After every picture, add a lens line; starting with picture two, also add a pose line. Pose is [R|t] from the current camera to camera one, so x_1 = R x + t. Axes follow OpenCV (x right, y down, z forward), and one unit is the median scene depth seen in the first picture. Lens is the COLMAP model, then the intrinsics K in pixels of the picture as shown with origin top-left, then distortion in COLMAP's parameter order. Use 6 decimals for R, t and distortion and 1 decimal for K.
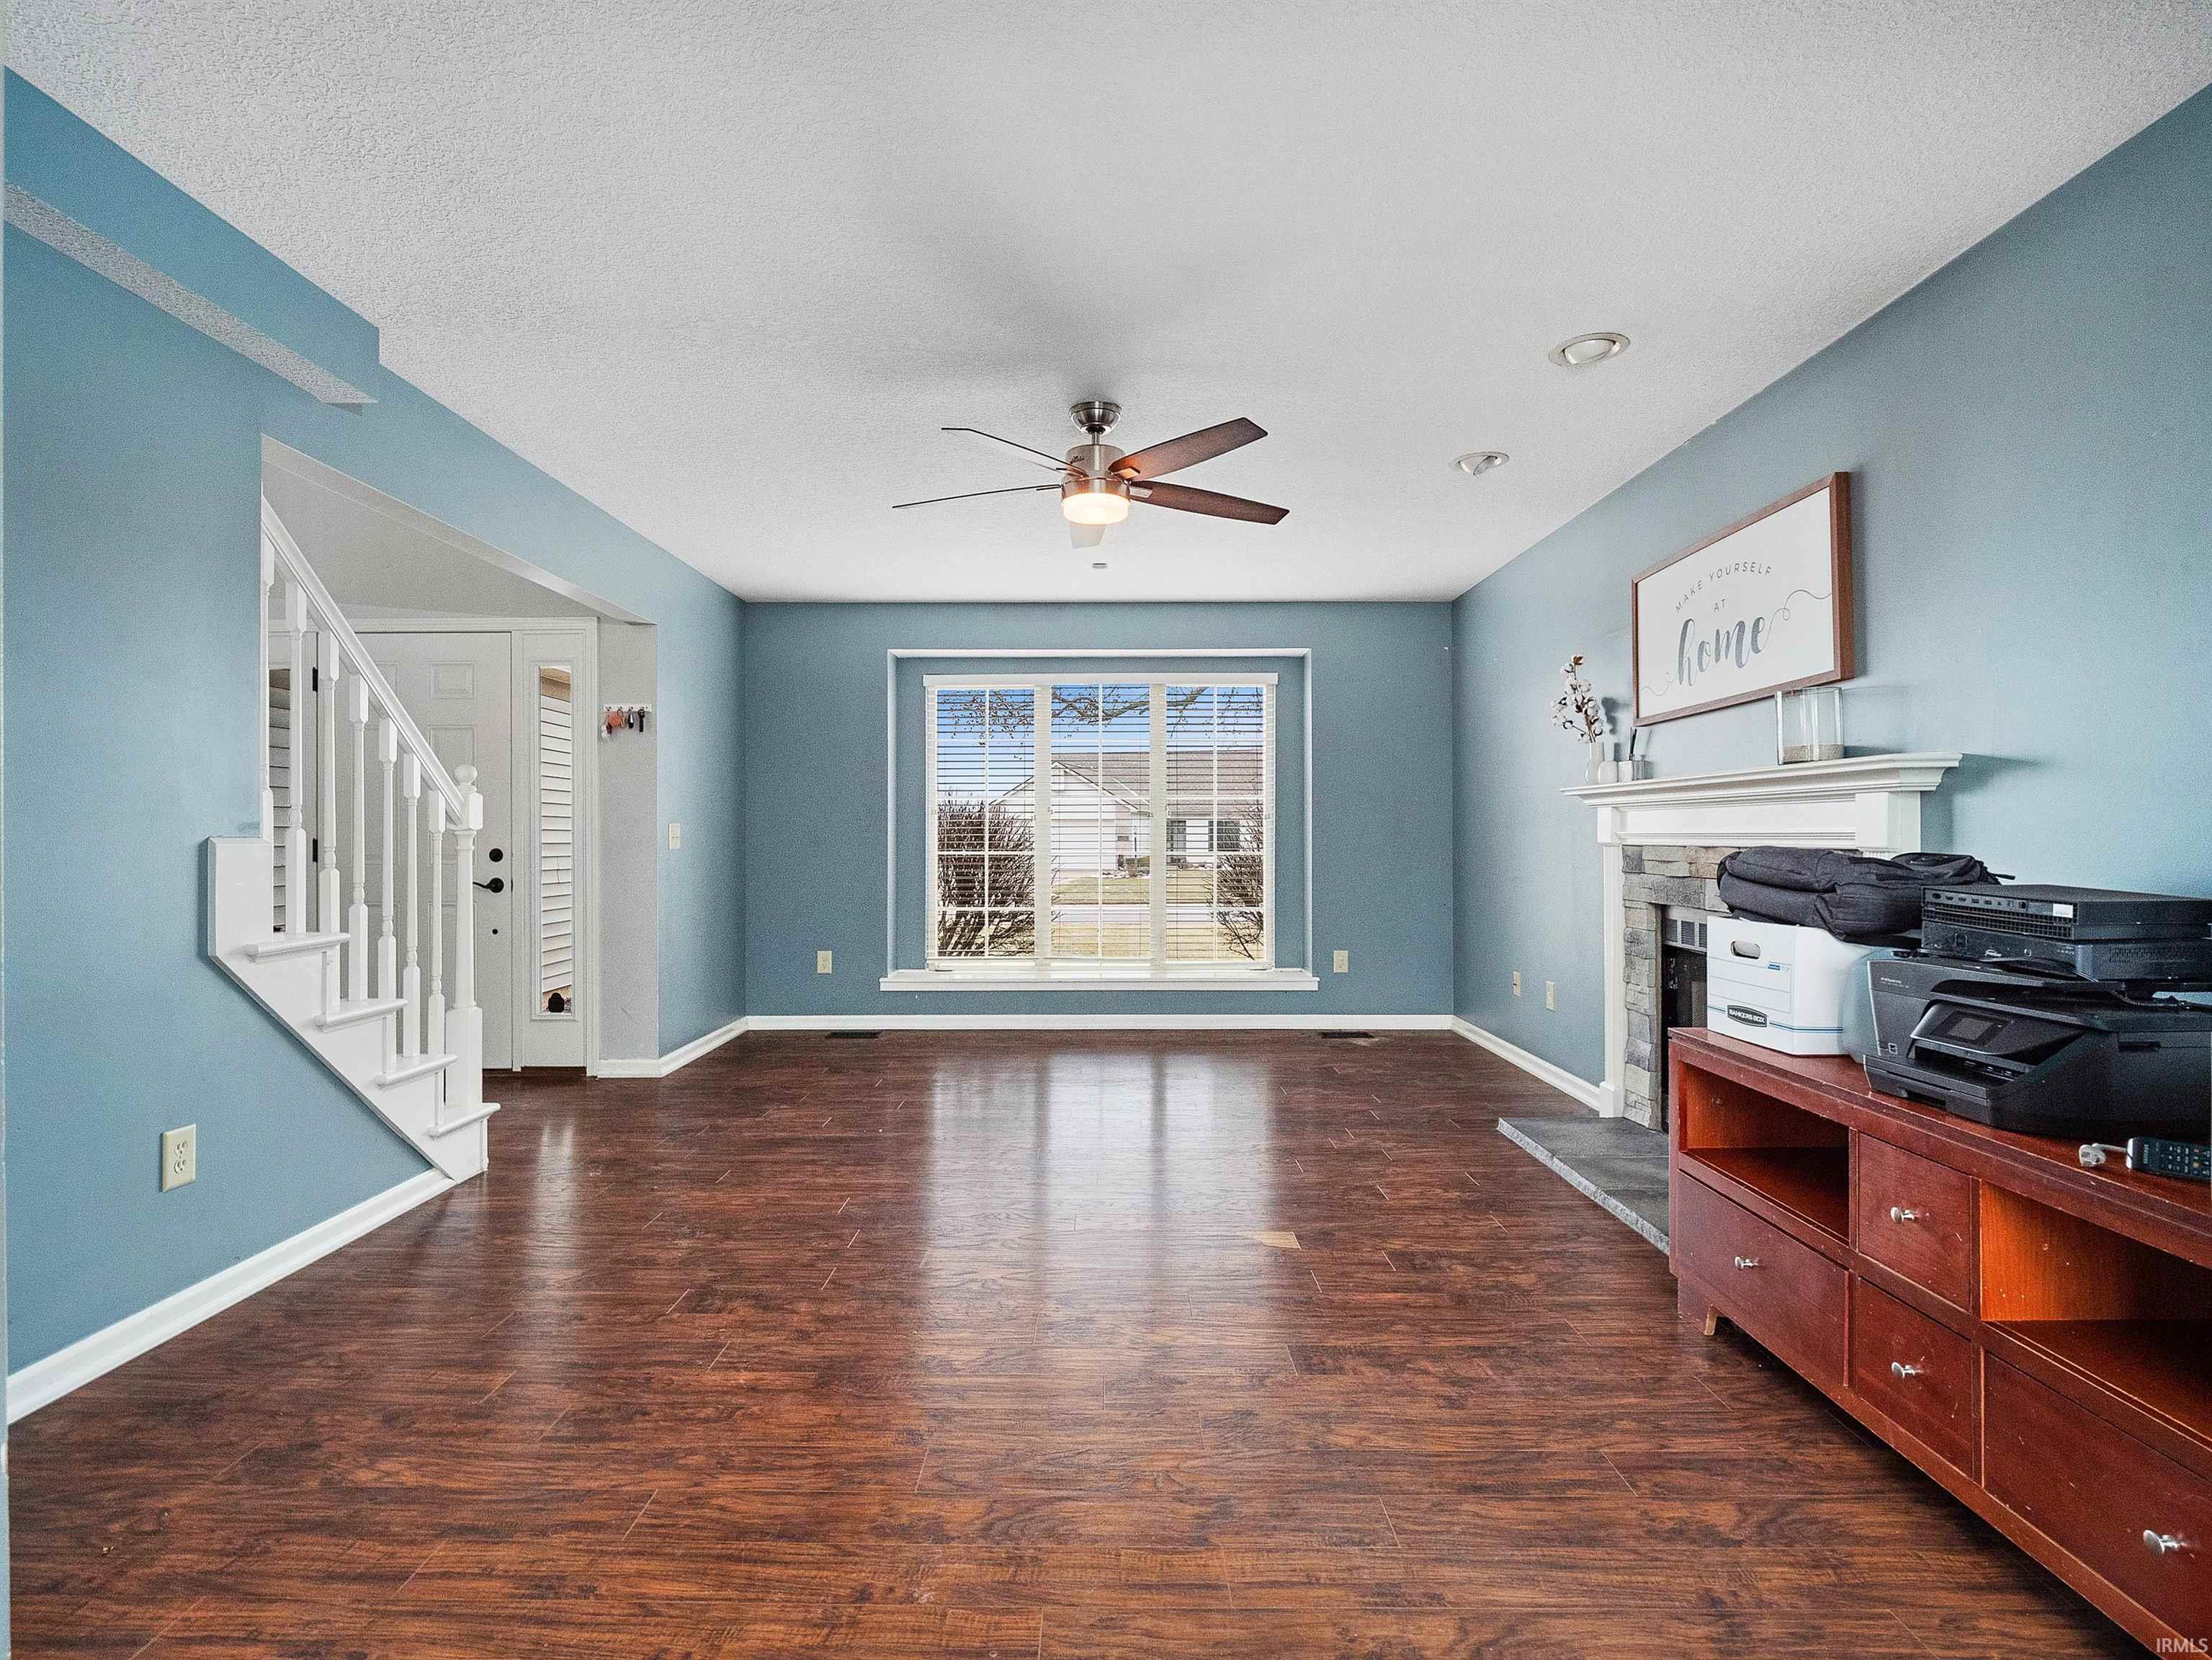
lens RADIAL K [[1085.8, 0, 1102.4], [0, 1085.8, 840.8], [0, 0, 1]] dist [0.004467, -0.010958]
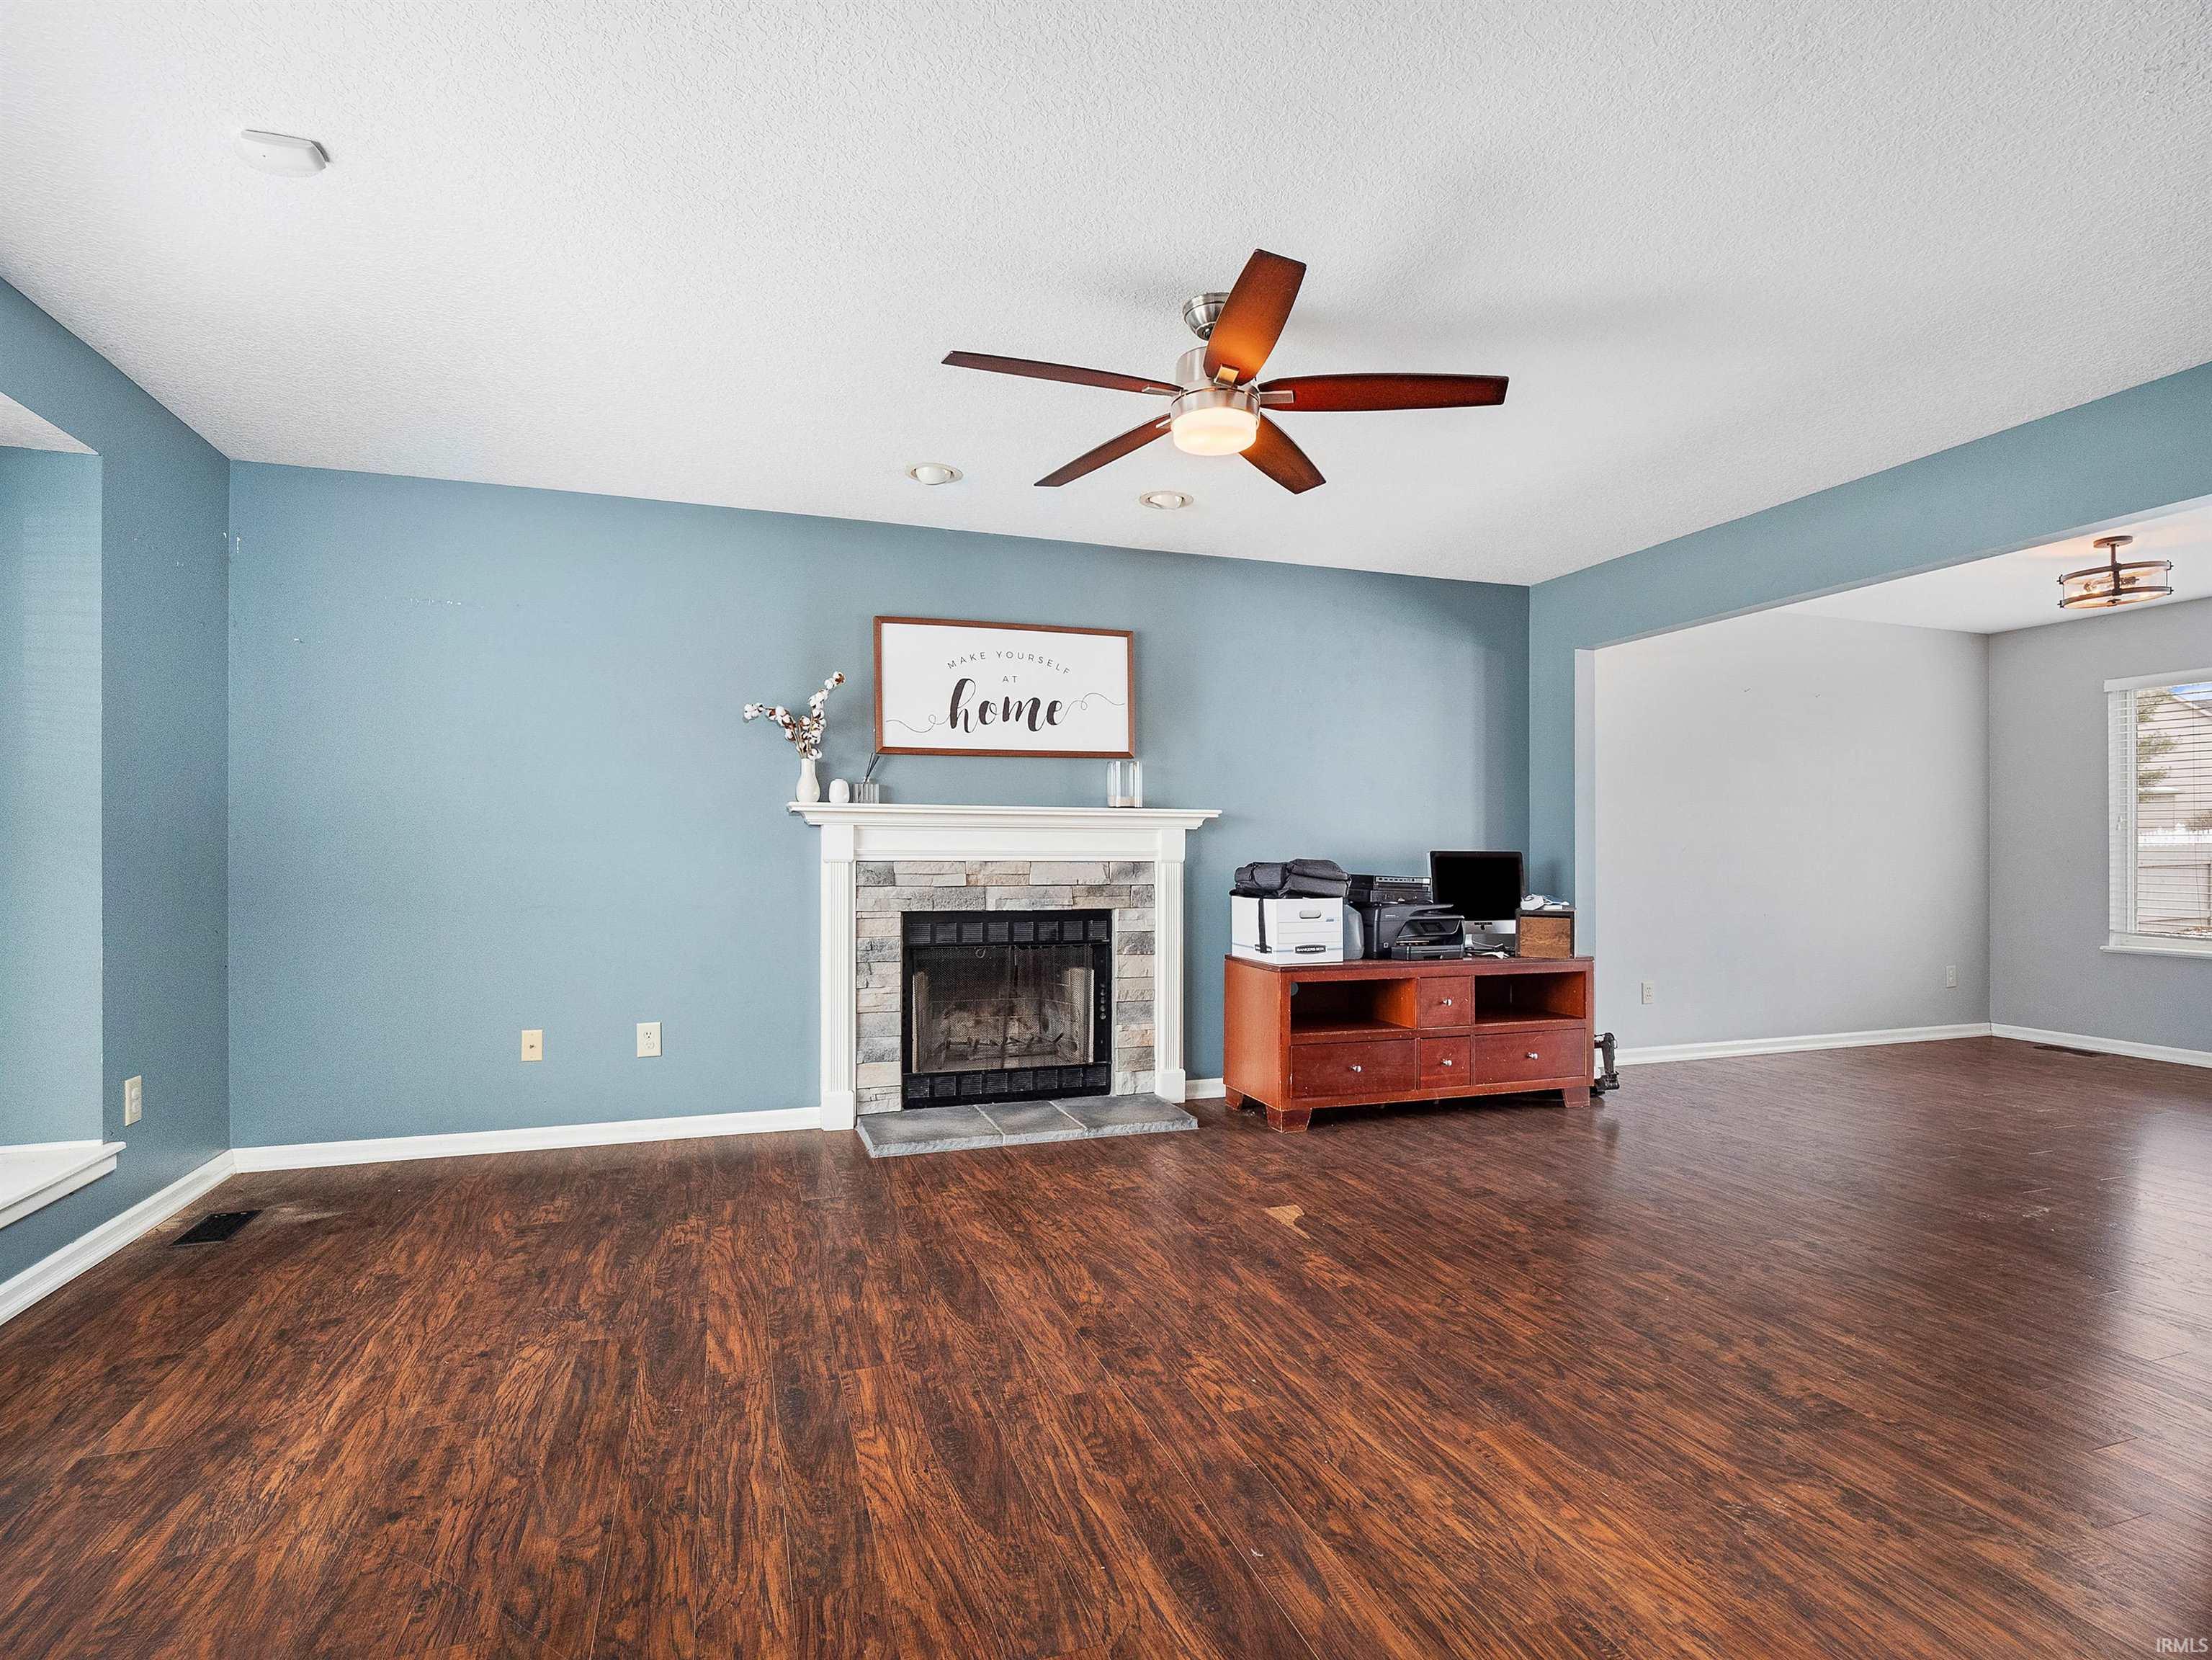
lens RADIAL K [[1085.8, 0, 1102.4], [0, 1085.8, 840.8], [0, 0, 1]] dist [0.004467, -0.010958]
pose [[-0.336127, 0.013137, 0.941725, -0.846885], [0.000025, 0.999903, -0.013940, -0.000534], [-0.941817, -0.004662, -0.336095, 1.578399]]
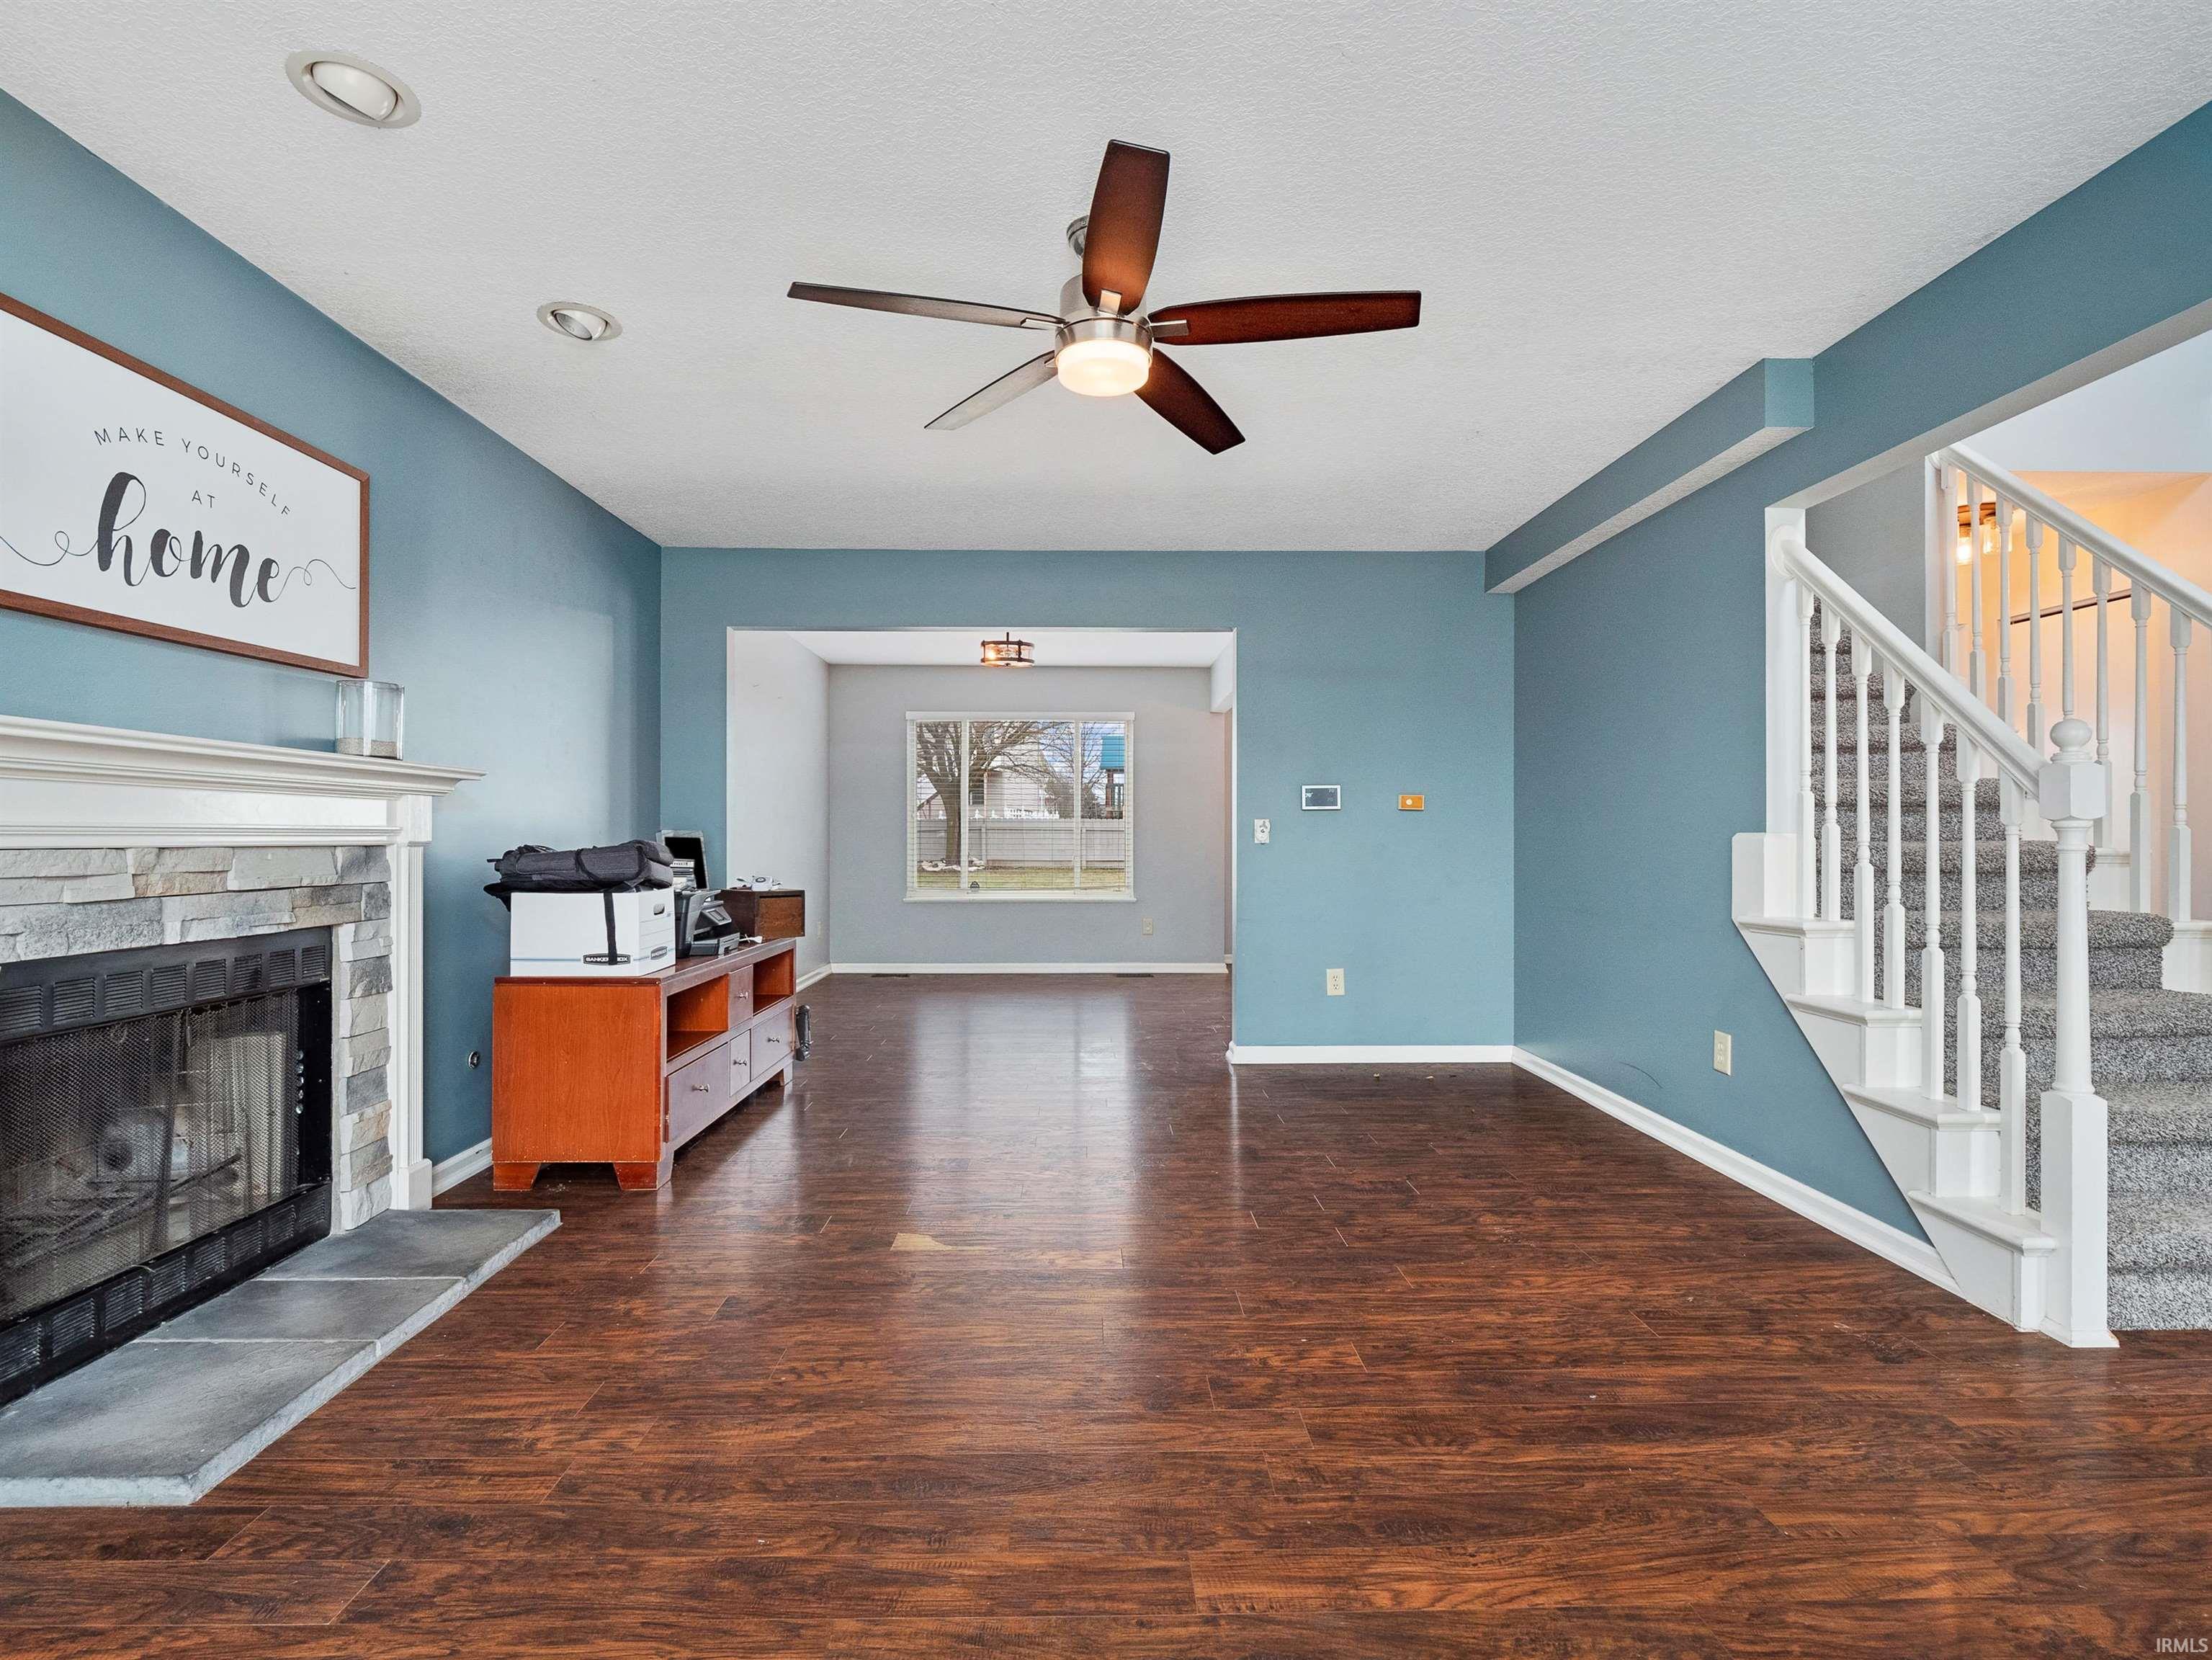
lens RADIAL K [[1072.0, 0, 1110.5], [0, 1072.0, 831.7], [0, 0, 1]] dist [-0.001387, -0.008542]
pose [[-0.999463, 0.001194, -0.032736, 0.014056], [0.001253, 0.999998, -0.001791, -0.002546], [0.032733, -0.001831, -0.999462, 2.001614]]
